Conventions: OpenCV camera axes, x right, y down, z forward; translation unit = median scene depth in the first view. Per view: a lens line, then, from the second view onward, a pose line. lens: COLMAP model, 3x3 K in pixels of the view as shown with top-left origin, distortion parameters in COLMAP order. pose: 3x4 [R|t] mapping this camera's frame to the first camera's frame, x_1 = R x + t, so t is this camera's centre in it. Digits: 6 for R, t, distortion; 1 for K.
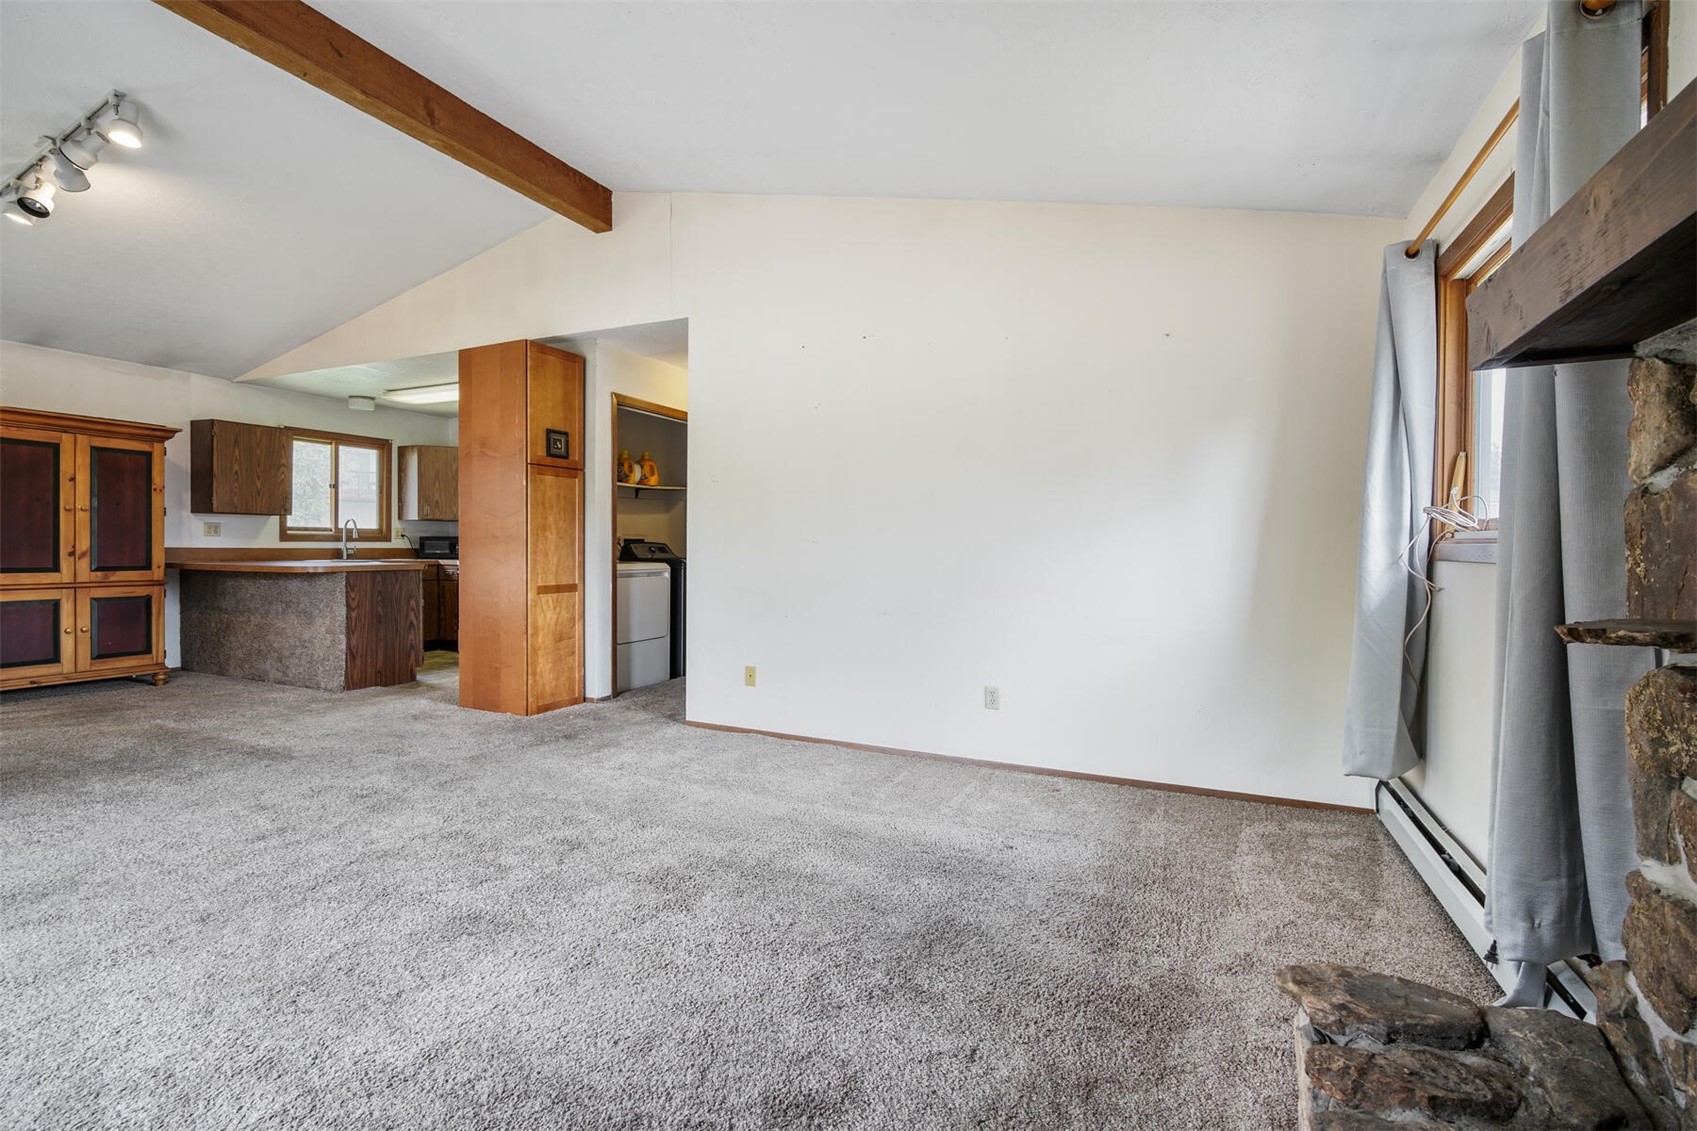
lens RADIAL K [[767.2, 0, 848.5], [0, 767.2, 552.3], [0, 0, 1]] dist [-0.004702, 0.000271]
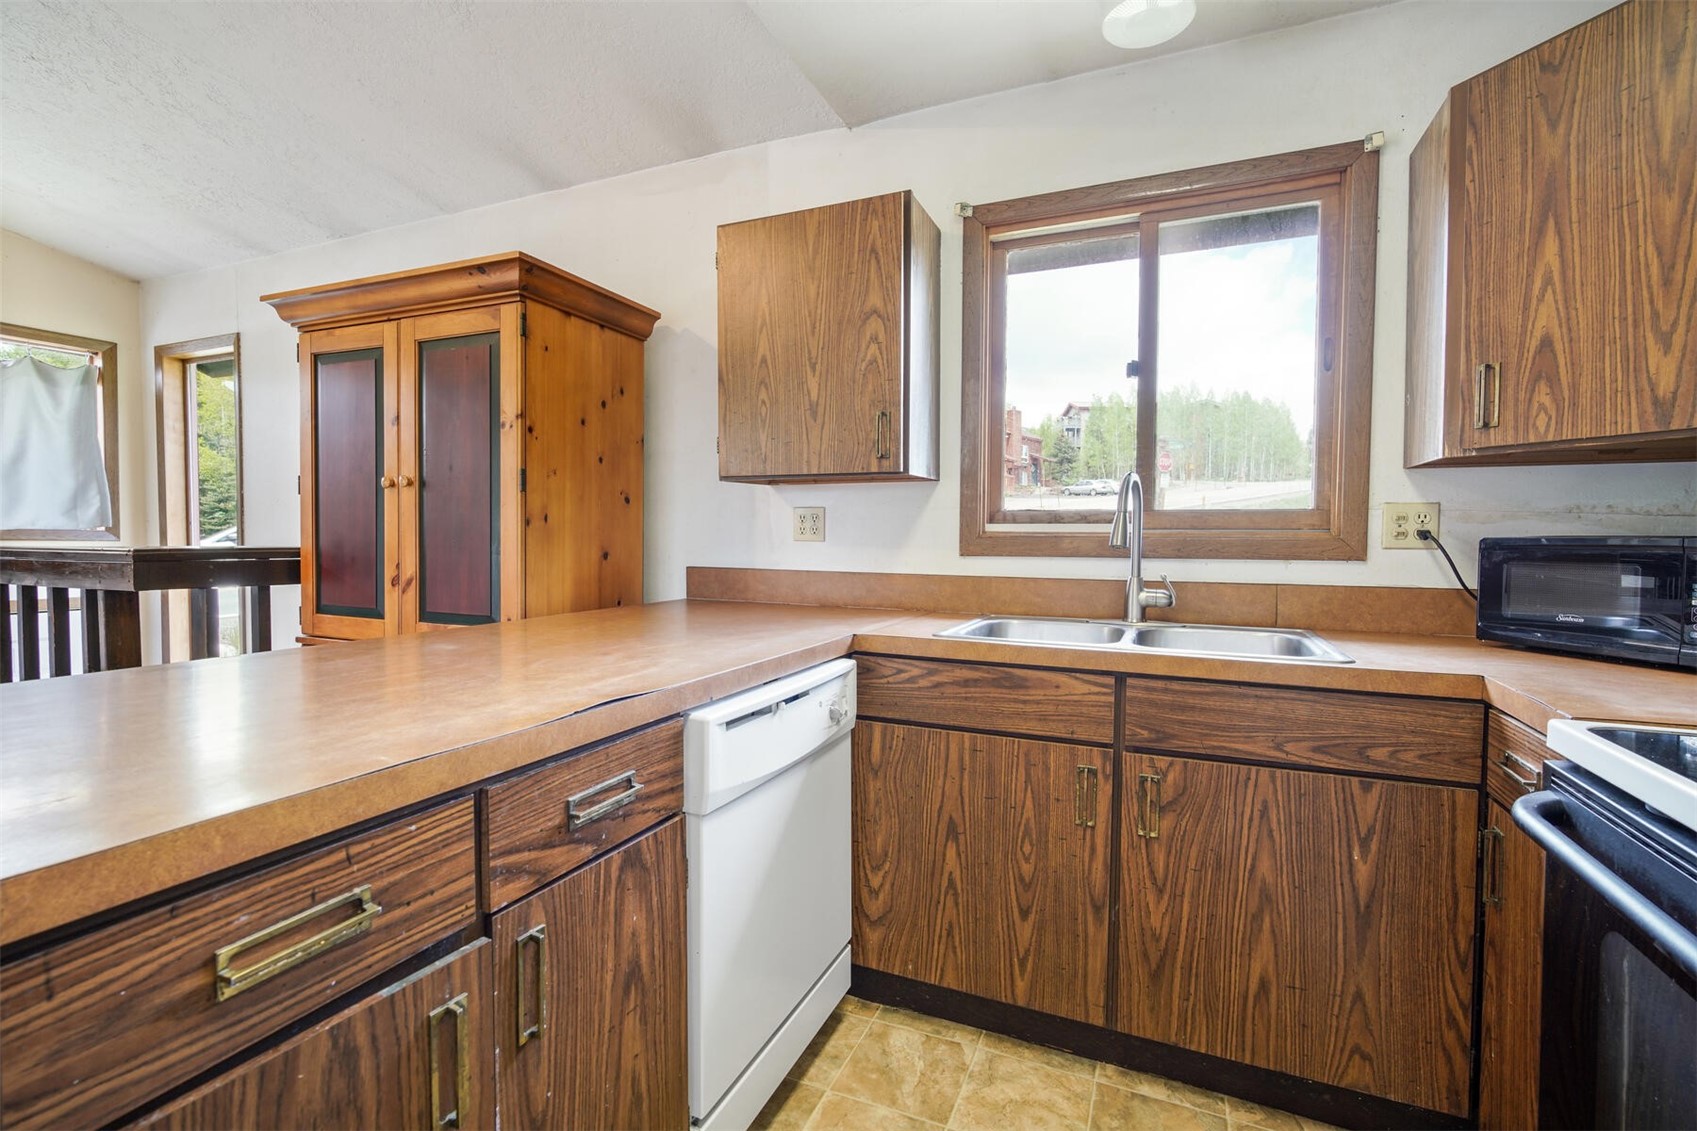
lens RADIAL K [[767.2, 0, 846.1], [0, 767.2, 564.1], [0, 0, 1]] dist [-0.004702, 0.000271]
pose [[0.010409, 0.027331, -0.999572, -0.389269], [-0.015480, 0.999511, 0.027168, -0.018148], [0.999826, 0.015190, 0.010827, 0.909885]]
